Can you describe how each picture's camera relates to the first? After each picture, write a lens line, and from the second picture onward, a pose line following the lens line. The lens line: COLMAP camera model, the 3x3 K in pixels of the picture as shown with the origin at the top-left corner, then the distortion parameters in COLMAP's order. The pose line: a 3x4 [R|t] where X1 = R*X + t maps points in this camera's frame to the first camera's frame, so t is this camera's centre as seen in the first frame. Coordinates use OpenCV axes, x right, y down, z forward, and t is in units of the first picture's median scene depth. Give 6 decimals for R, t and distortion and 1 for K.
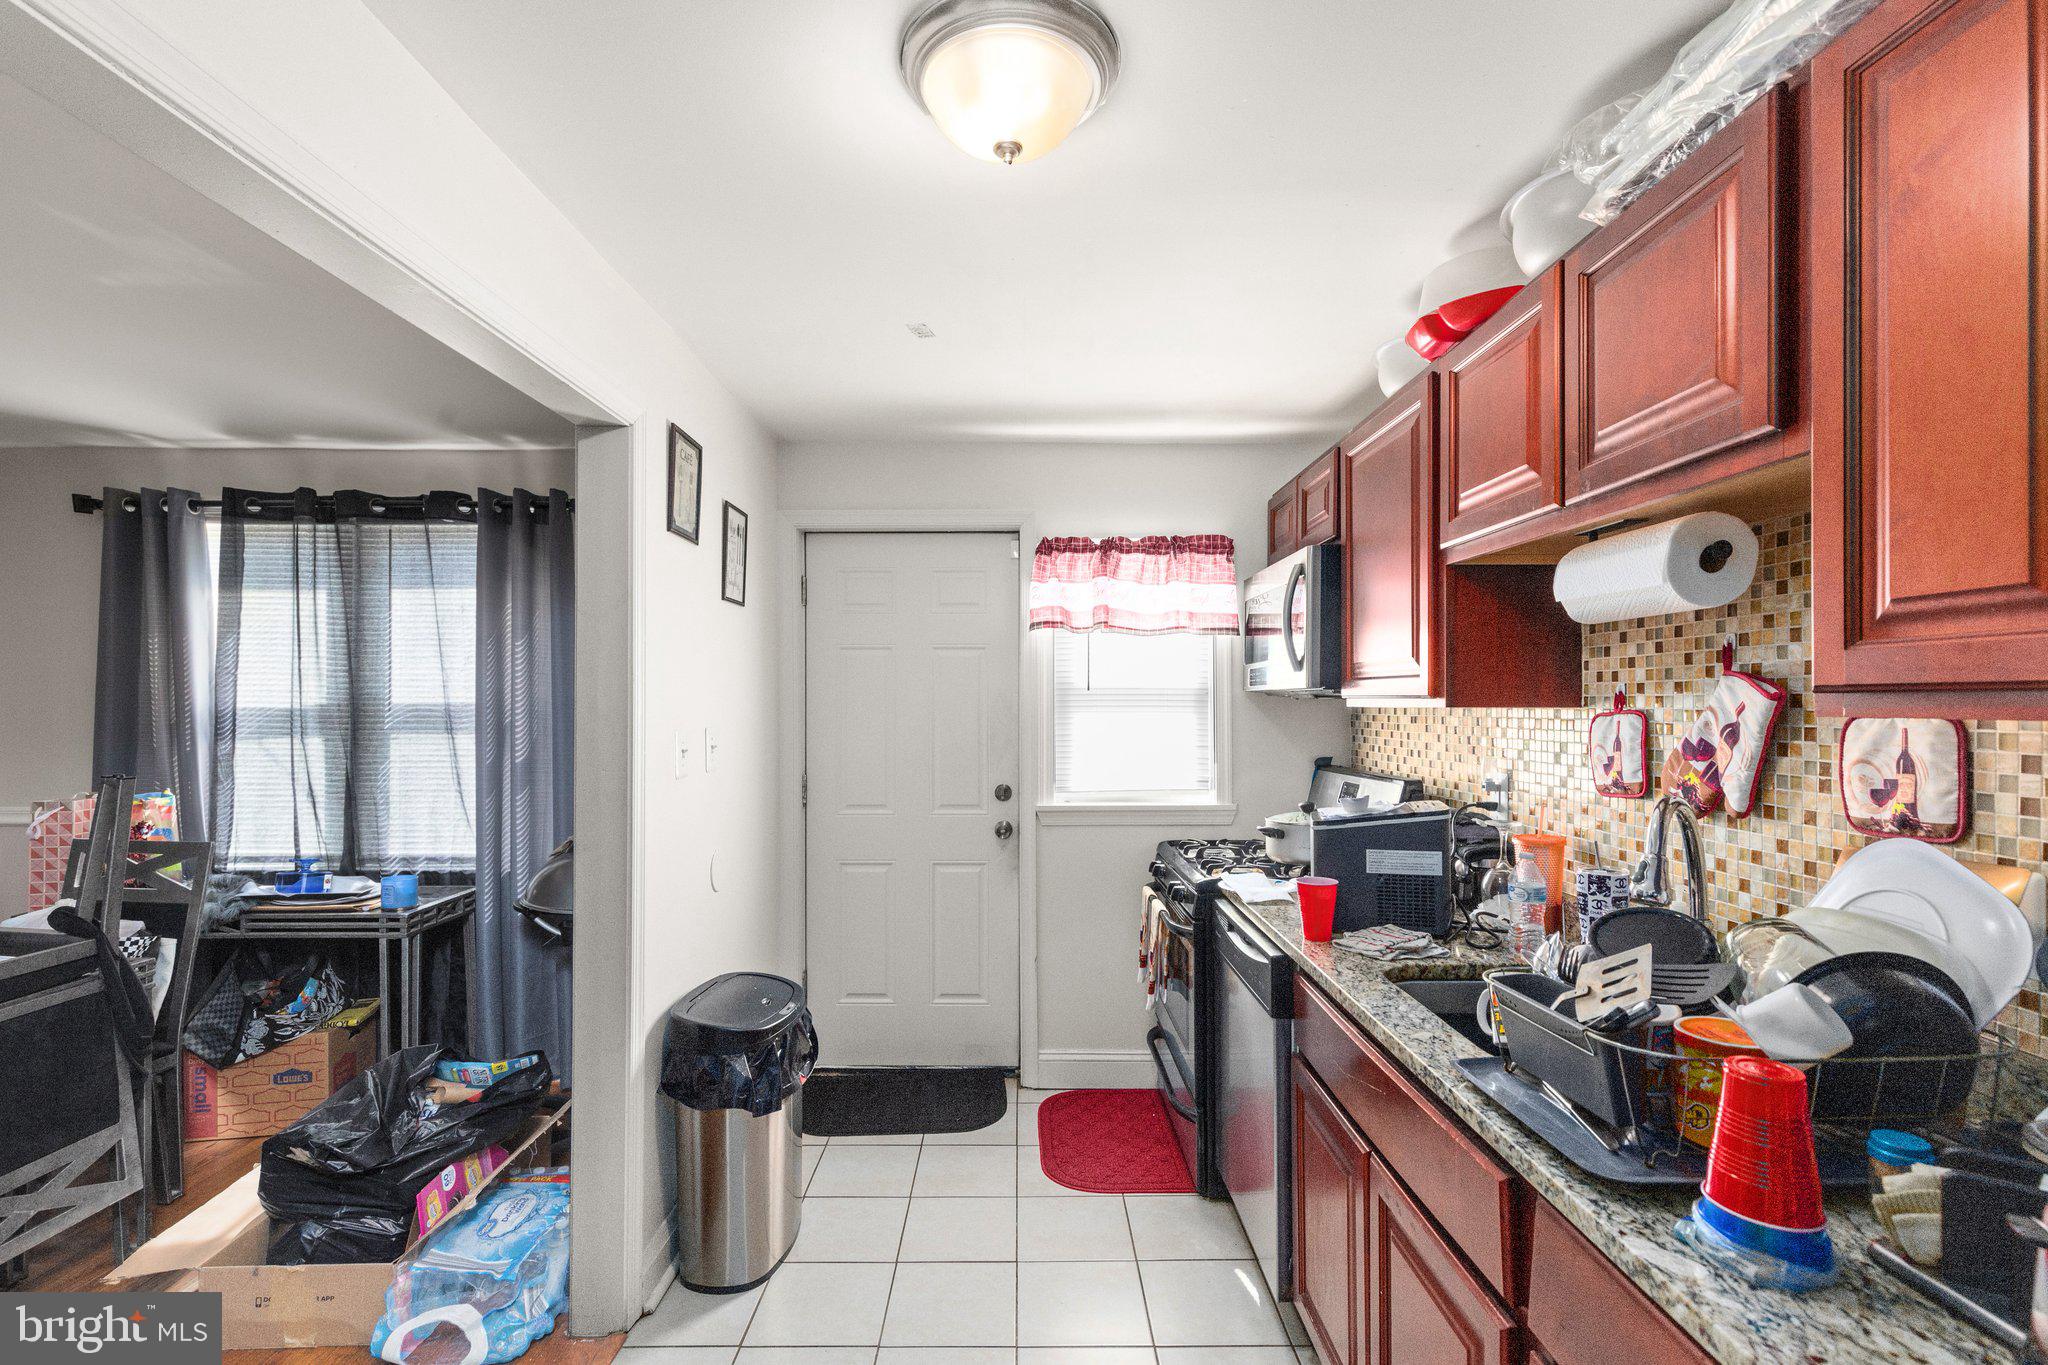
lens RADIAL K [[928.9, 0, 1012.4], [0, 928.9, 694.9], [0, 0, 1]] dist [0.022122, -0.000030]
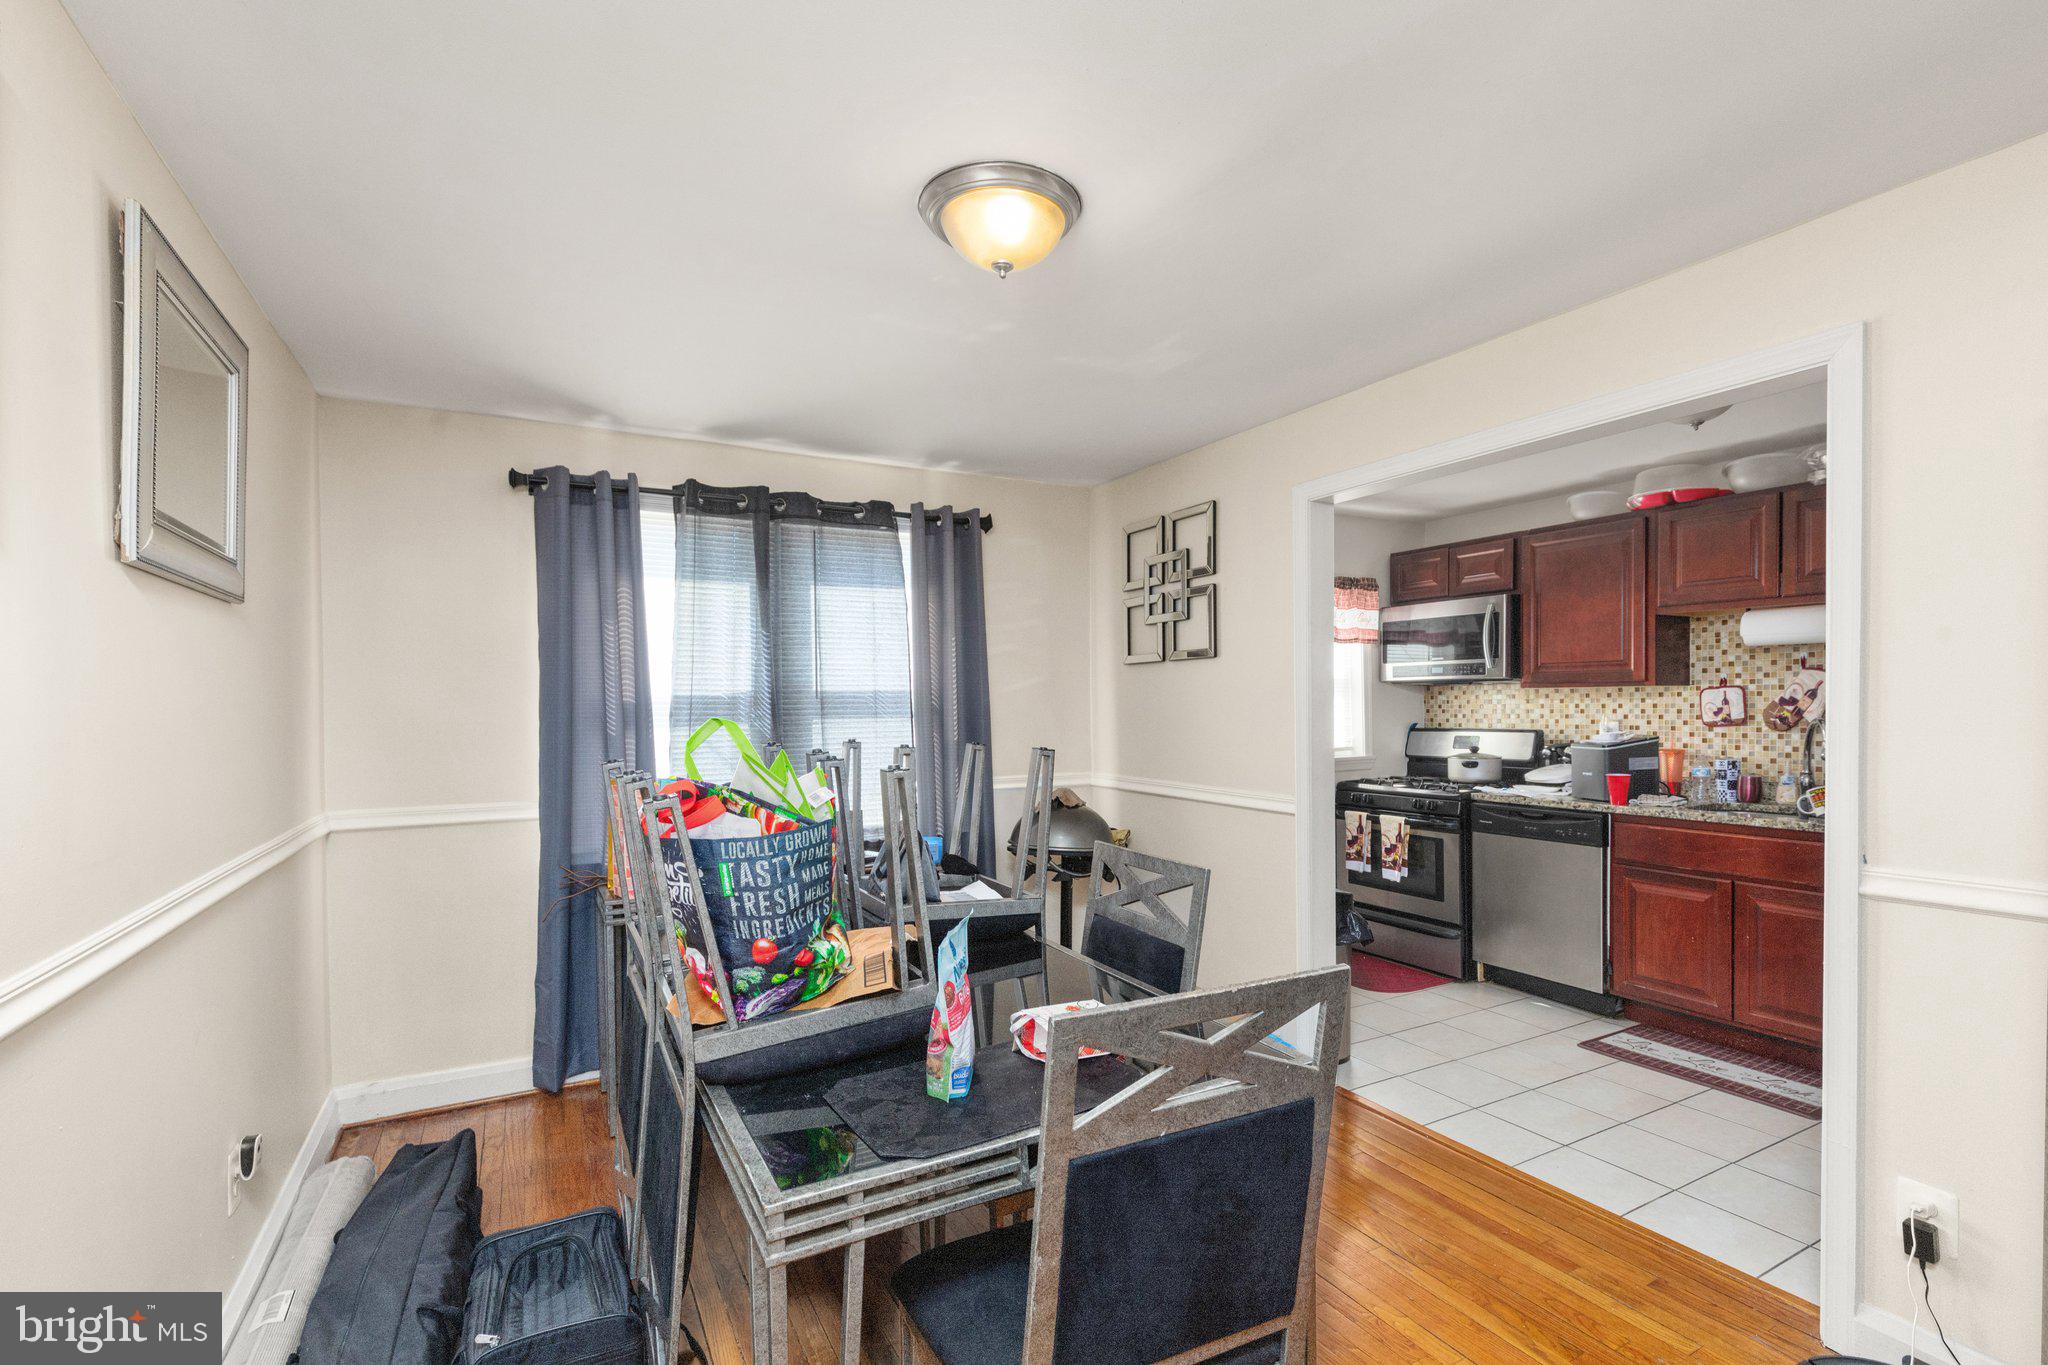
lens RADIAL K [[941.0, 0, 1022.9], [0, 941.0, 712.8], [0, 0, 1]] dist [0.020337, -0.000078]
pose [[0.873669, -0.013203, 0.486342, -1.266973], [0.004732, 0.999815, 0.018643, 0.020221], [-0.486498, -0.013986, 0.873570, -0.092352]]
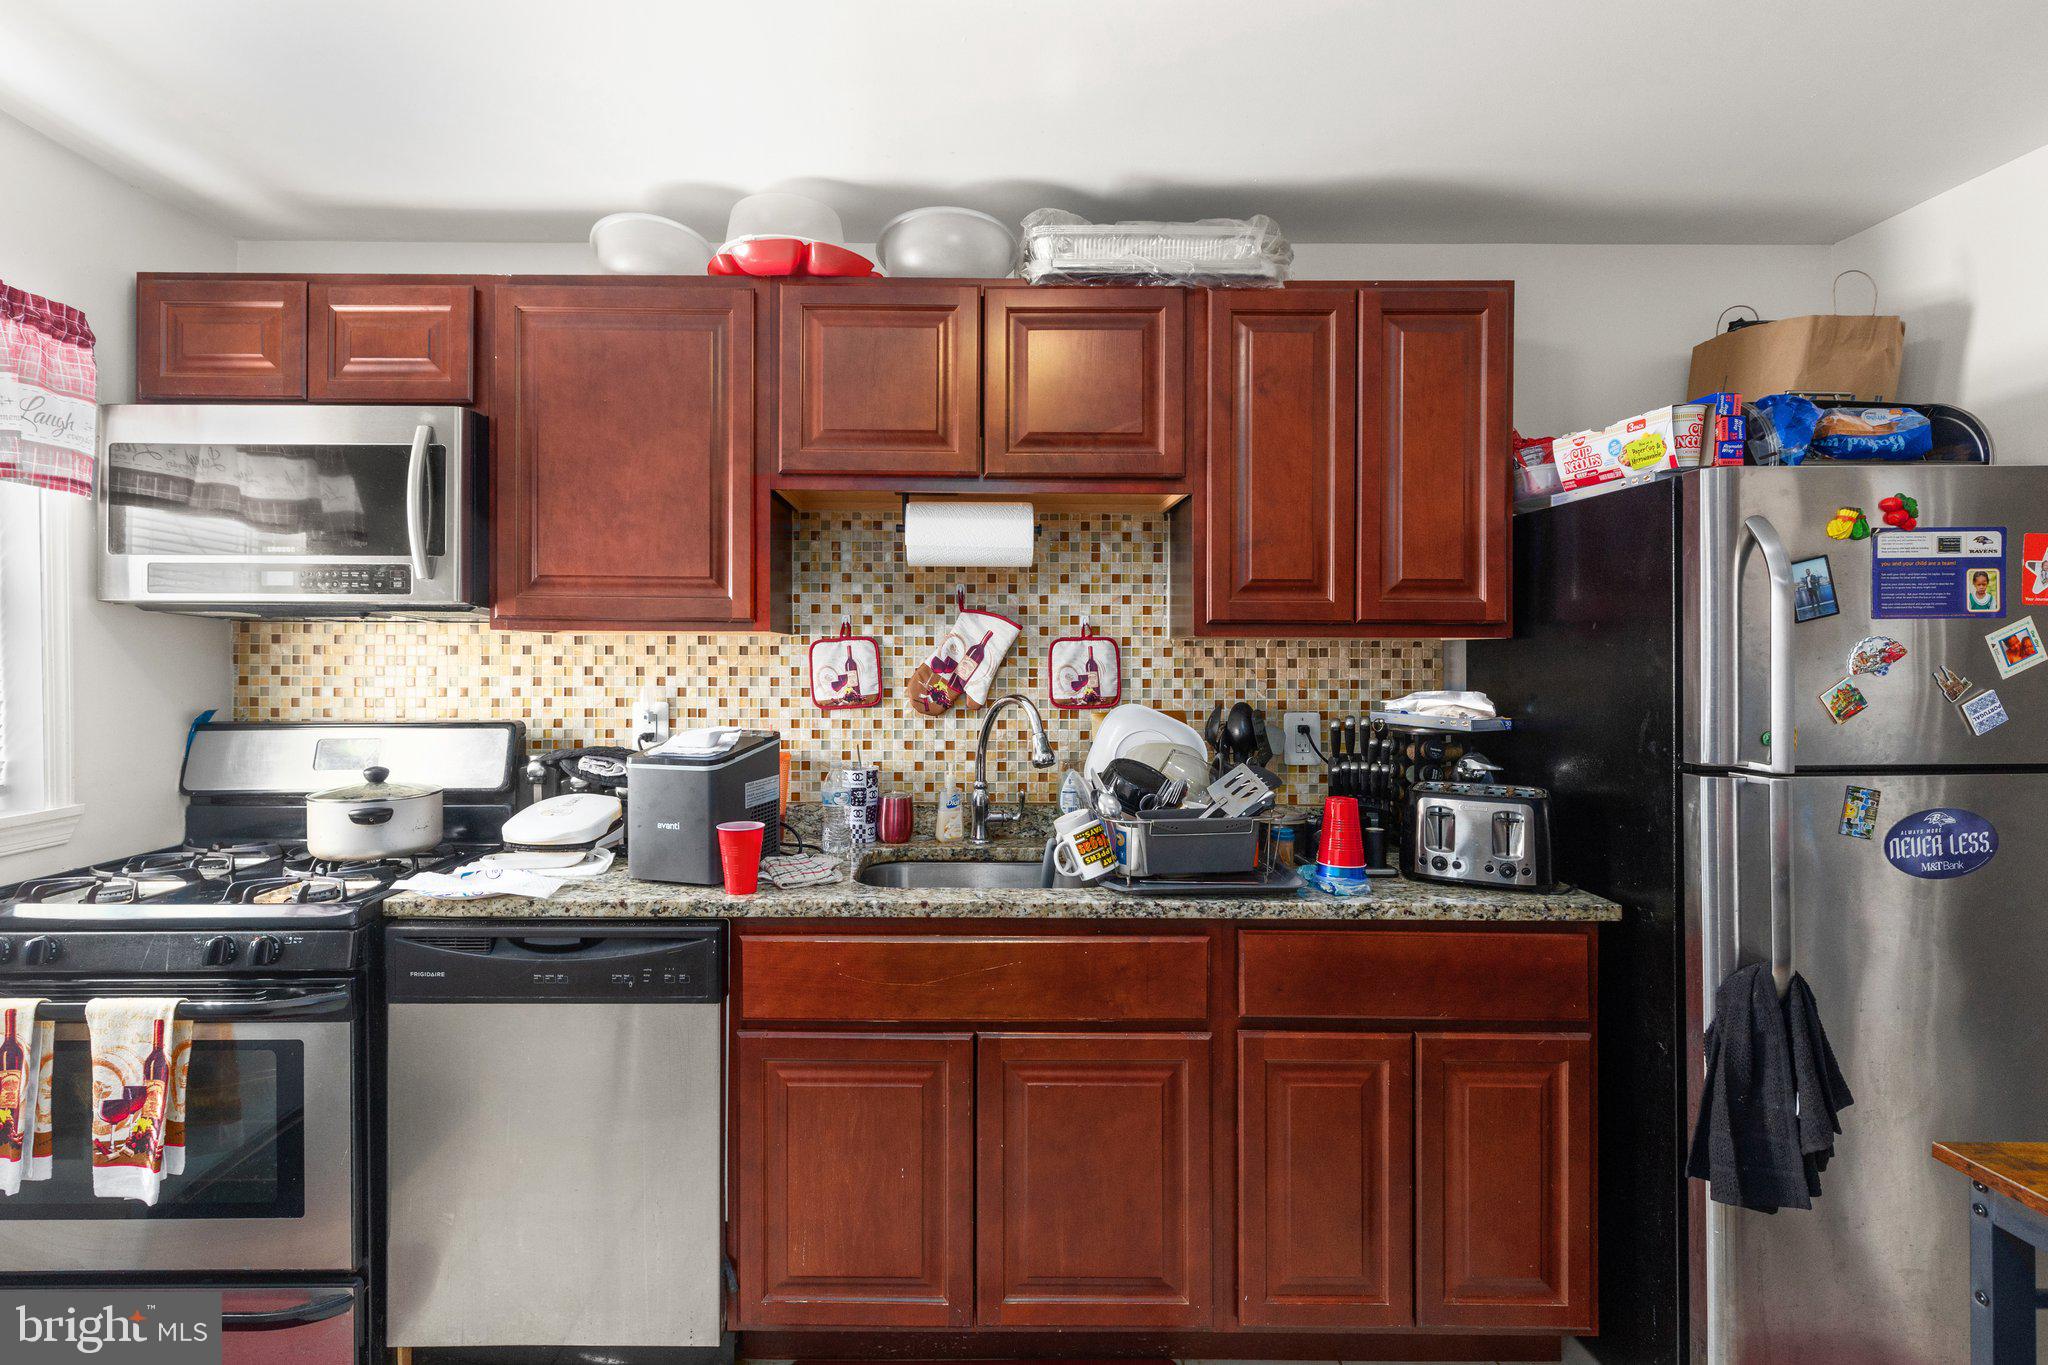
lens RADIAL K [[949.8, 0, 955.5], [0, 949.8, 669.2], [0, 0, 1]] dist [-0.001710, -0.000558]
pose [[-0.005418, -0.006517, 0.999964, -0.409604], [-0.013312, 0.999891, 0.006444, 0.033268], [-0.999897, -0.013276, -0.005504, 0.595594]]
